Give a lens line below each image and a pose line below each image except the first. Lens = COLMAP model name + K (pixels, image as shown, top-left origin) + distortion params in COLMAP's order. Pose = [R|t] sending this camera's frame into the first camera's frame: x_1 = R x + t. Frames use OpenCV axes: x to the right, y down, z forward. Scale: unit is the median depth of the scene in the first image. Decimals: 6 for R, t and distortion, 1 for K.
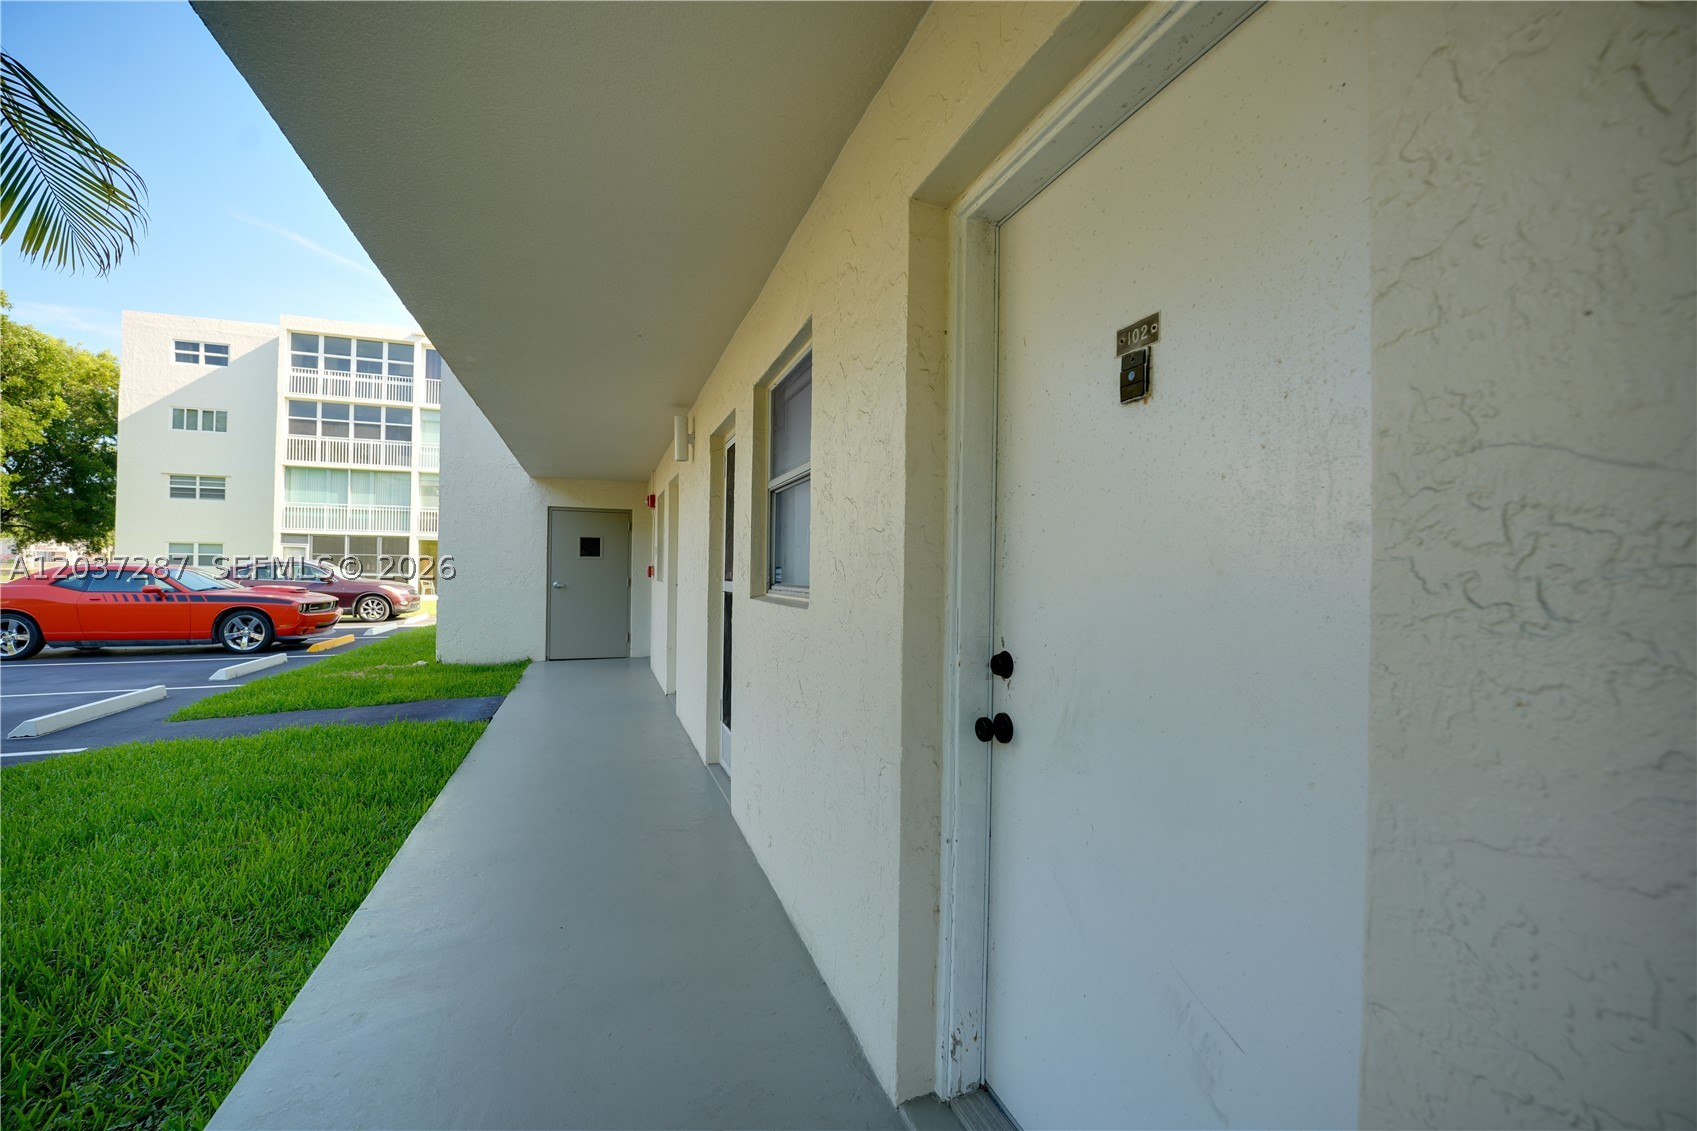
lens RADIAL K [[698.7, 0, 846.2], [0, 698.7, 565.8], [0, 0, 1]] dist [-0.012093, -0.000014]
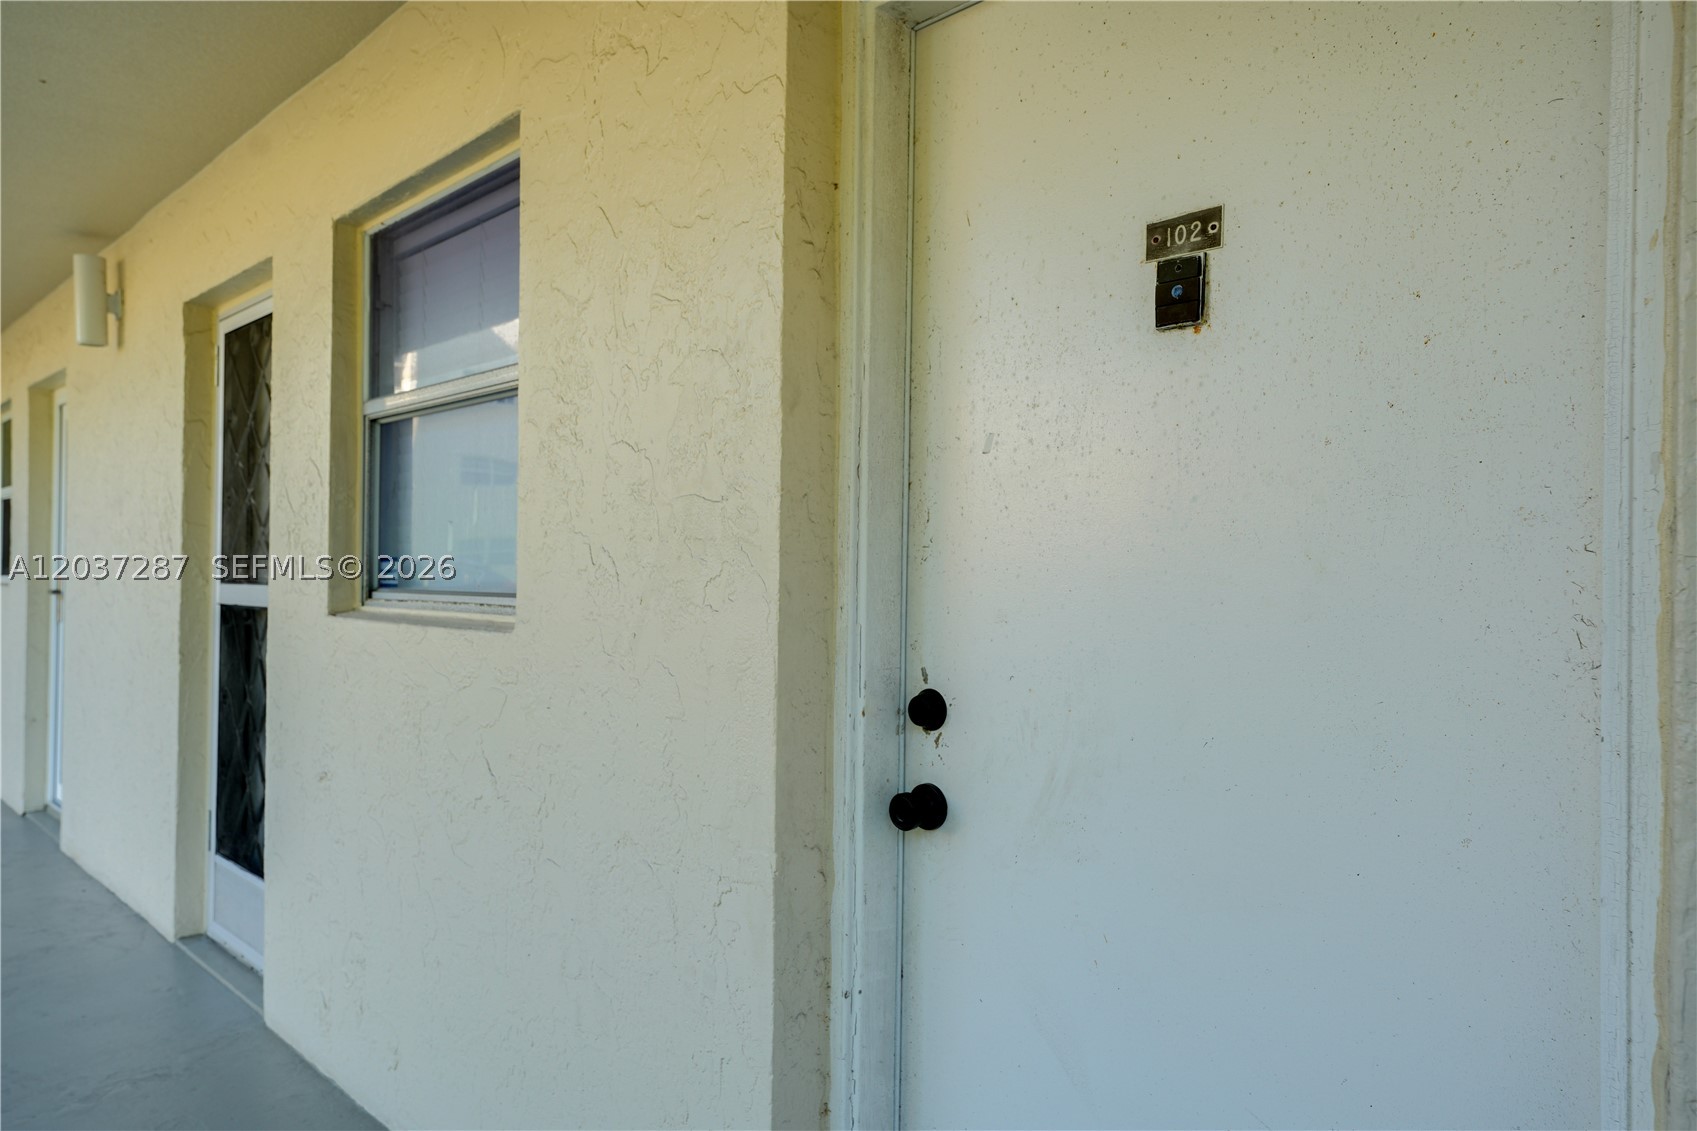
lens RADIAL K [[1109.4, 0, 849.0], [0, 1109.4, 565.4], [0, 0, 1]] dist [0.035712, 0.001689]
pose [[0.901142, -0.000316, 0.433523, -0.285484], [-0.003593, 0.999960, 0.008196, -0.002135], [-0.433509, -0.008943, 0.901105, 0.091949]]
